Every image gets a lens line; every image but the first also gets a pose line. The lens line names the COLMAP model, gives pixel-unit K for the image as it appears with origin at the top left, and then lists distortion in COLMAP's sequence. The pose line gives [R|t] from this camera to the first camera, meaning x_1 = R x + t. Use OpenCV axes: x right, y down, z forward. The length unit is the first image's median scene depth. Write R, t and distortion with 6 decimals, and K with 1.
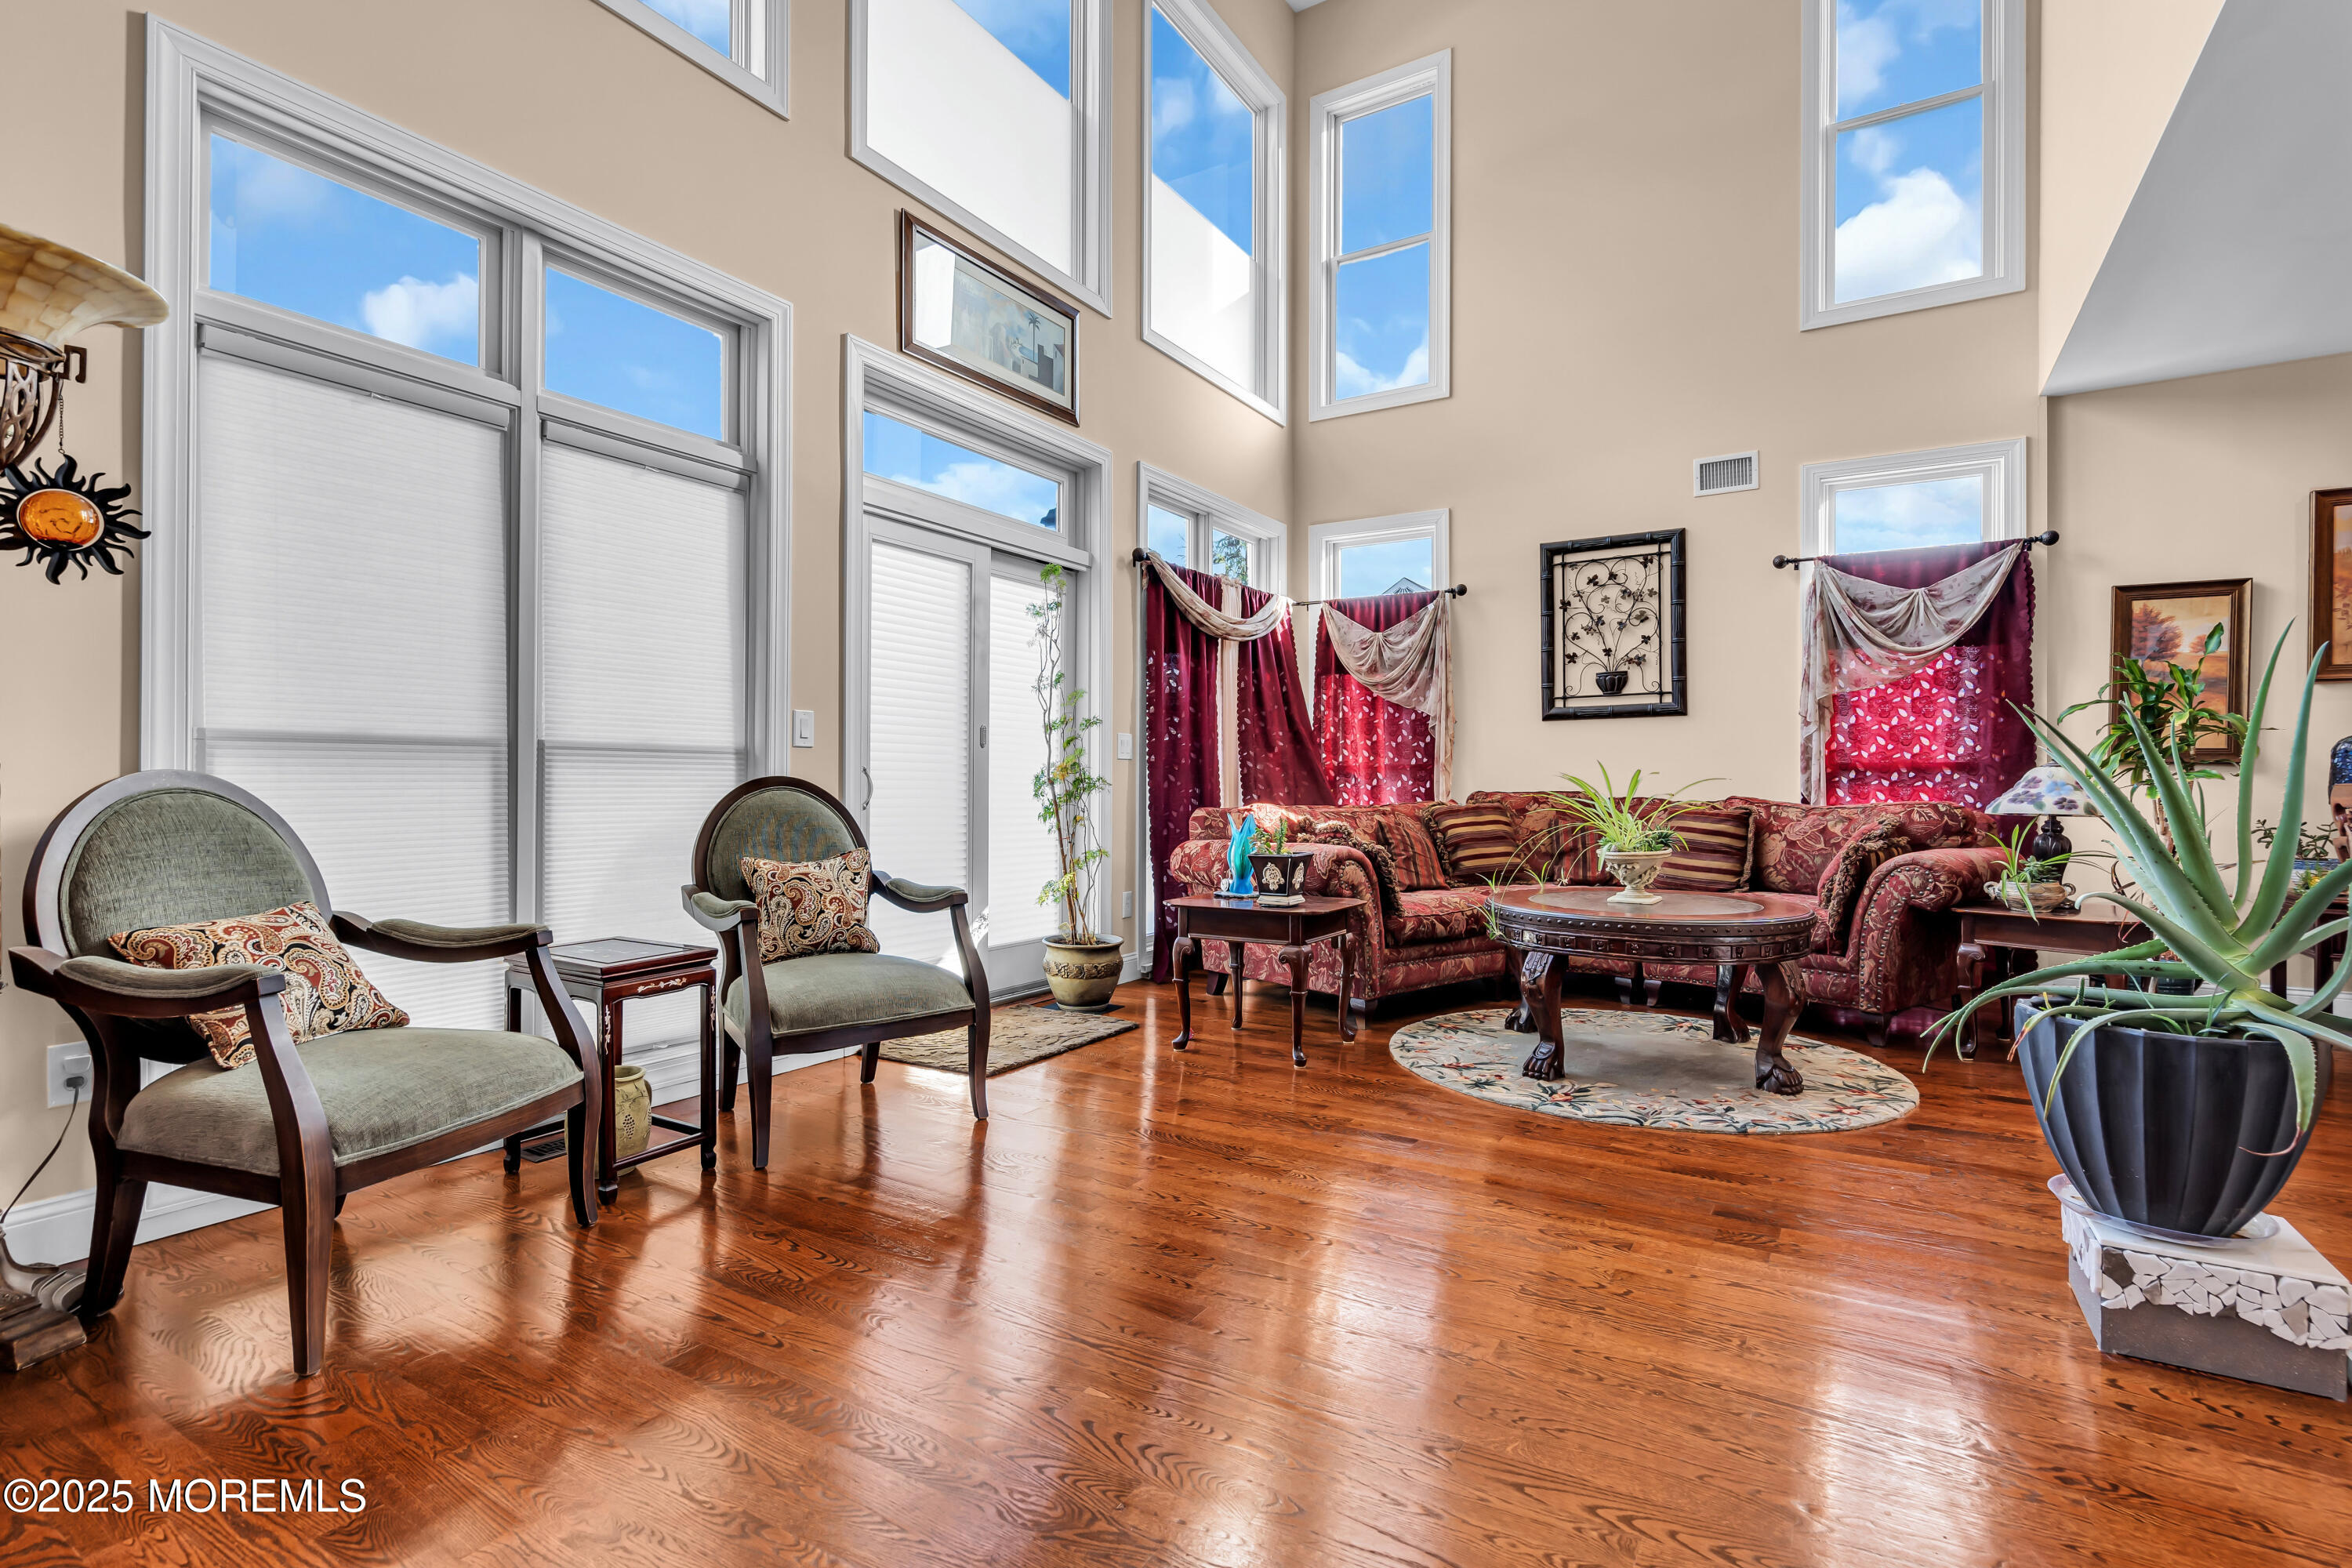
lens RADIAL K [[1116.7, 0, 1174.0], [0, 1116.7, 776.0], [0, 0, 1]] dist [-0.001183, 0.000149]
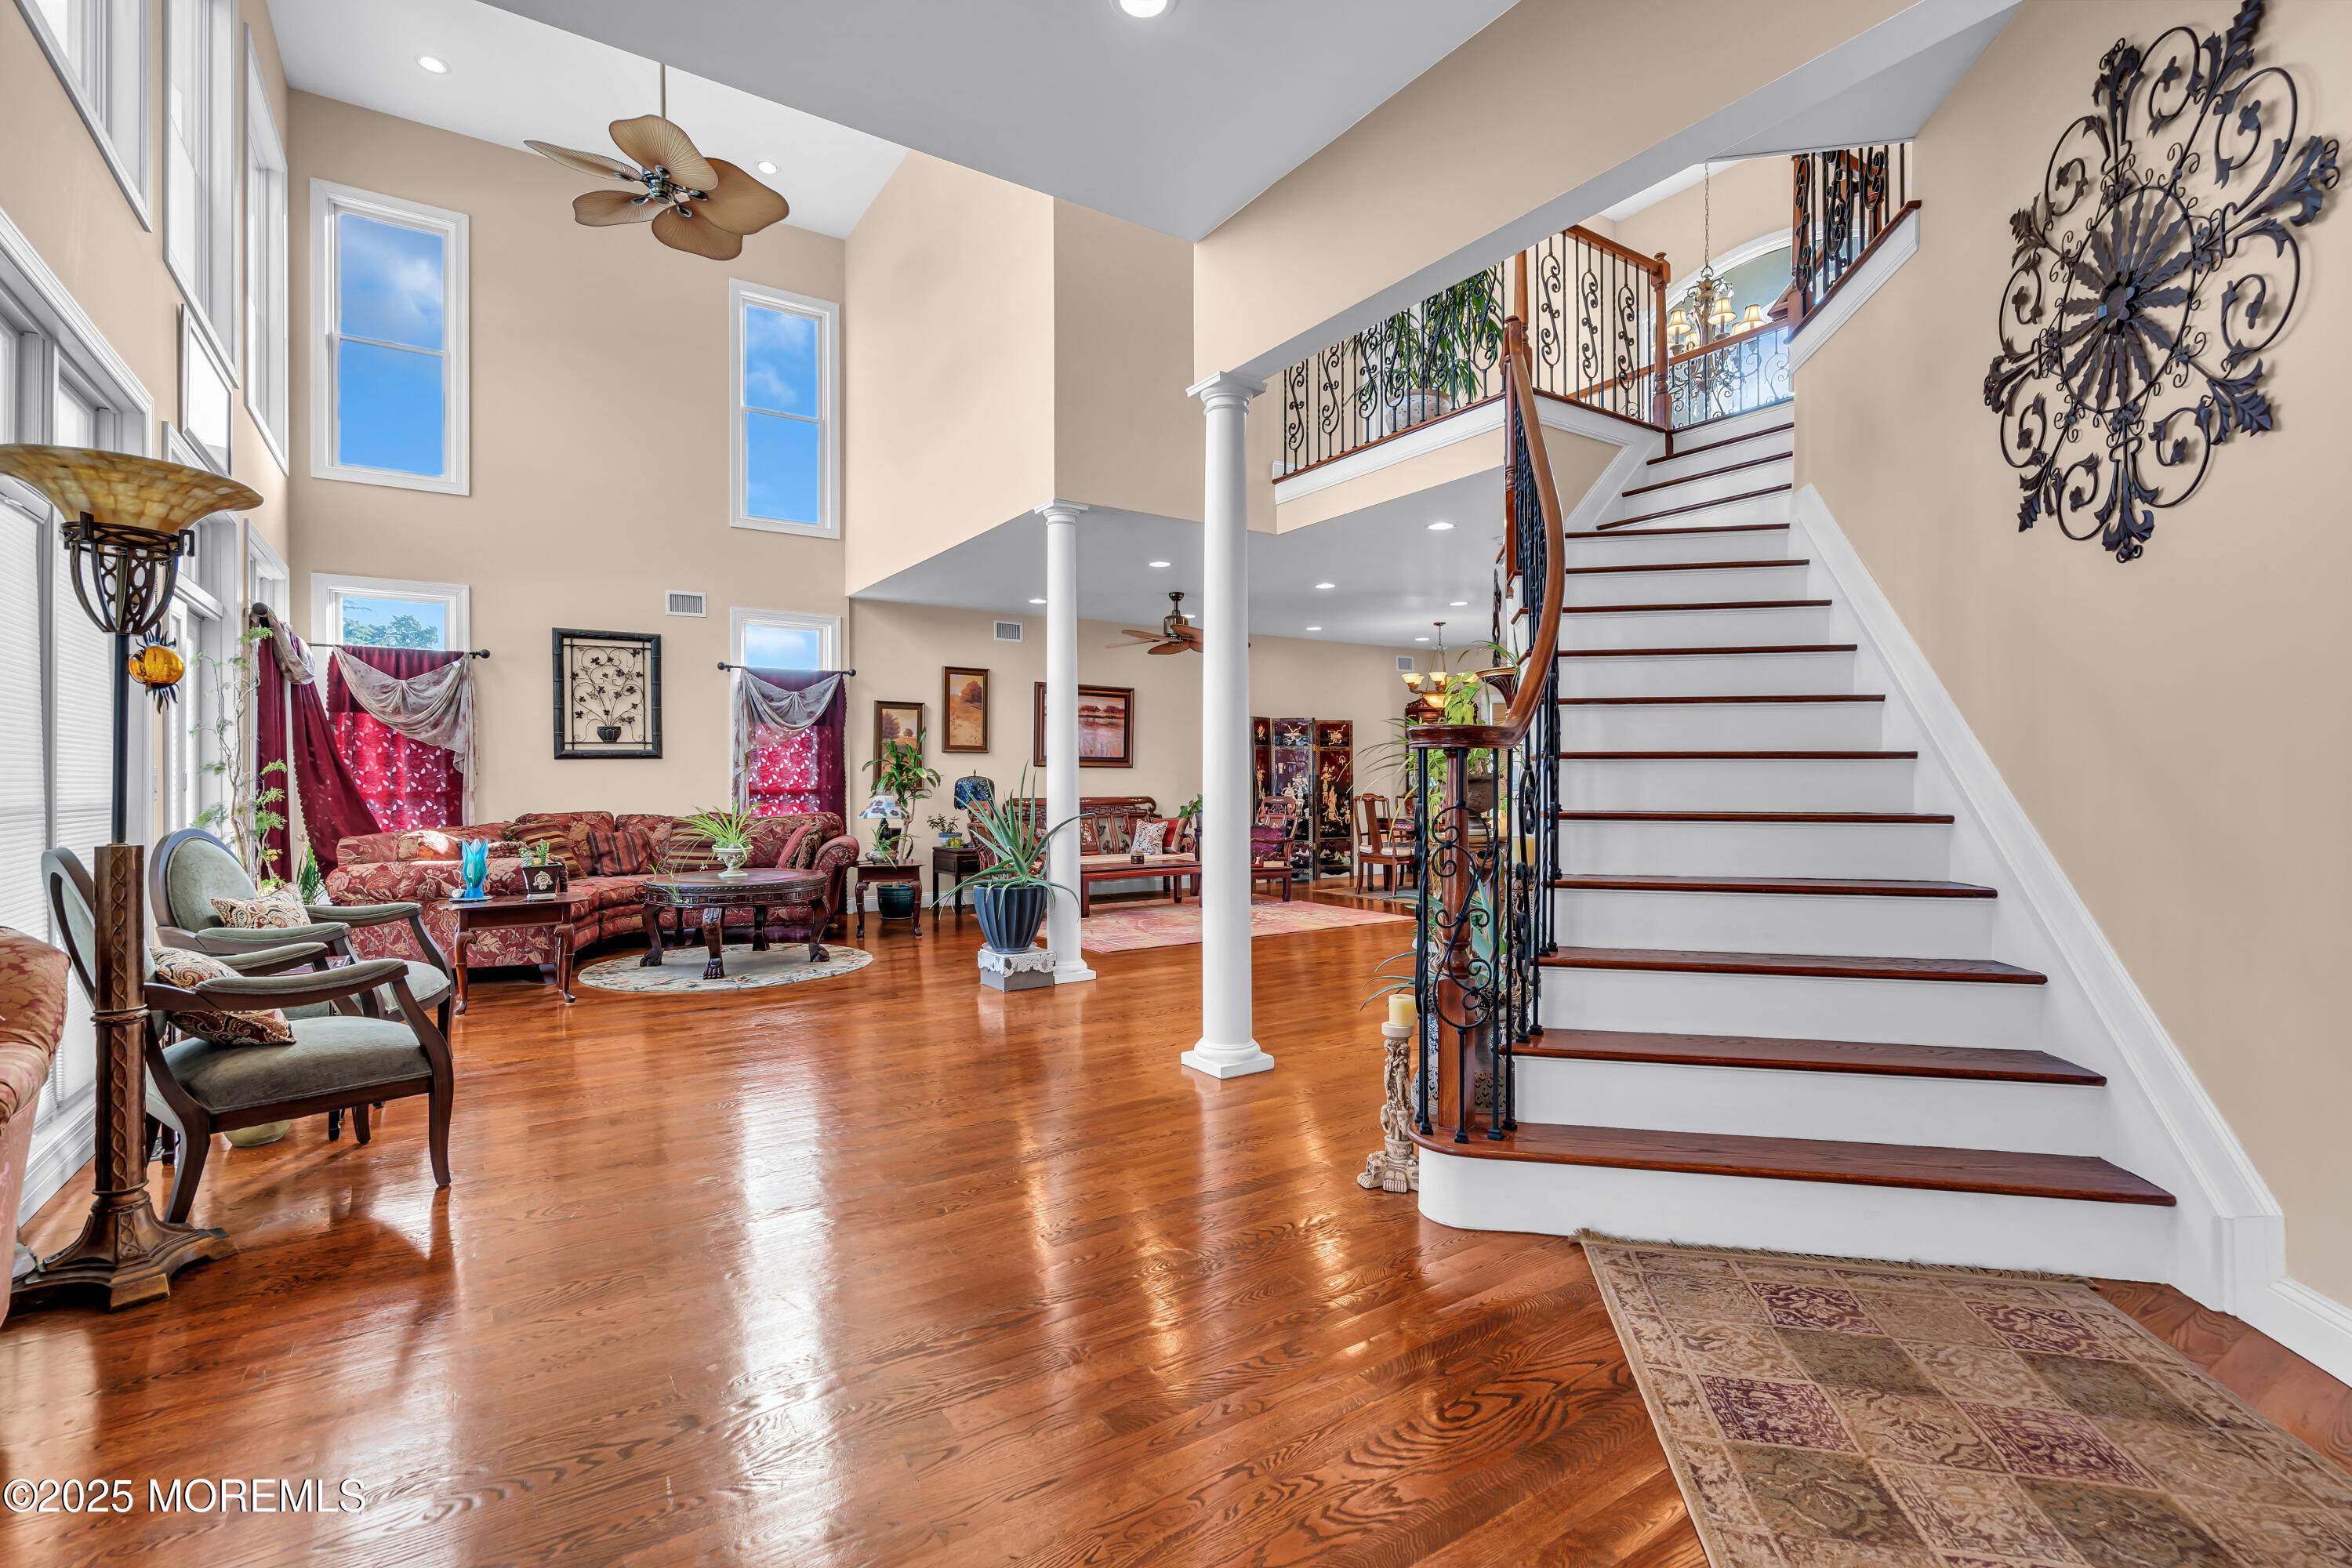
lens RADIAL K [[1070.2, 0, 1156.6], [0, 1070.2, 780.3], [0, 0, 1]] dist [-0.009910, 0.005747]
pose [[0.418809, -0.004522, 0.908063, -0.569023], [0.004213, 0.999987, 0.003036, -0.026667], [-0.908065, 0.002554, 0.418822, -0.209955]]
